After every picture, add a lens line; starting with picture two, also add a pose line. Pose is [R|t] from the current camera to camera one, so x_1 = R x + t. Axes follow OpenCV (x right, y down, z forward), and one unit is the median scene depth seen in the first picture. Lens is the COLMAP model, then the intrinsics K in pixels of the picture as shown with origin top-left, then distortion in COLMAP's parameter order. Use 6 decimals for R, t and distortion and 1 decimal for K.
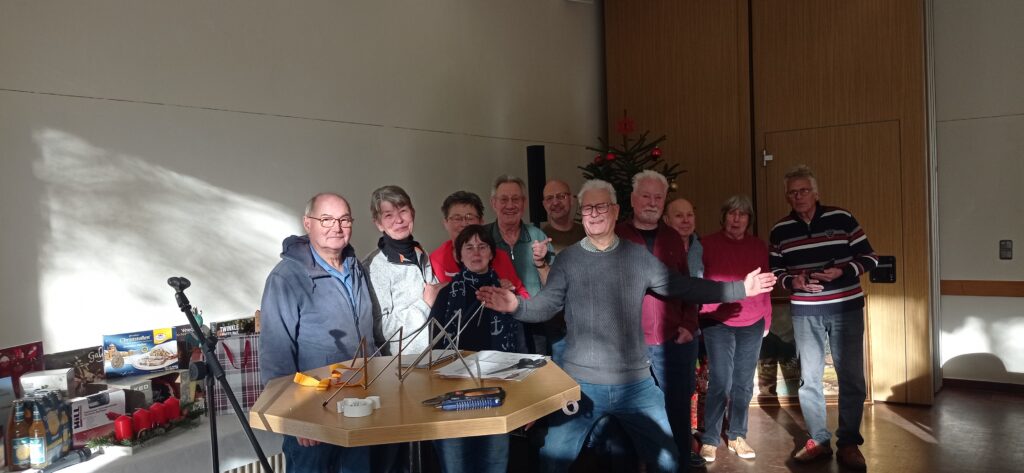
lens RADIAL K [[777.9, 0, 534.5], [0, 777.9, 232.8], [0, 0, 1]] dist [0.089946, -0.137023]
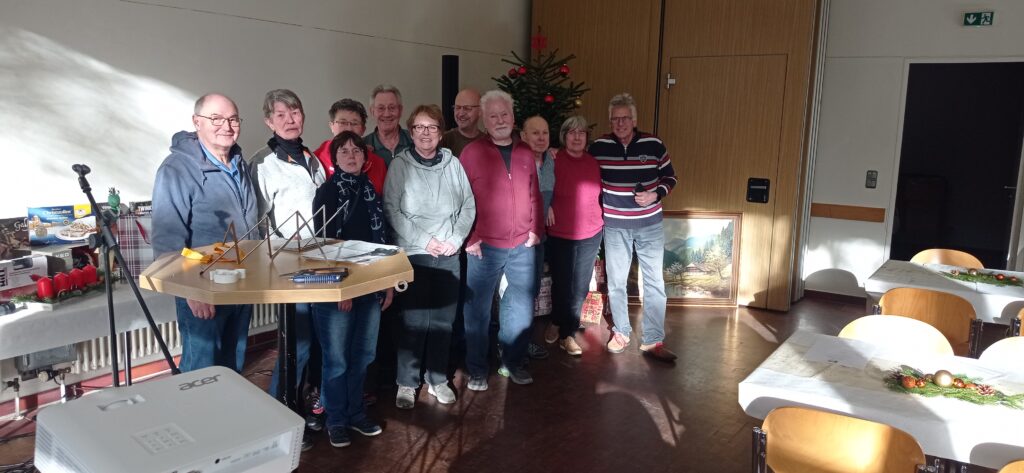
lens RADIAL K [[777.9, 0, 534.5], [0, 777.9, 232.8], [0, 0, 1]] dist [0.089946, -0.137023]
pose [[0.996345, 0.057752, 0.062936, 0.109737], [-0.065287, 0.989991, 0.125125, -0.023120], [-0.055080, -0.128777, 0.990143, -0.163861]]
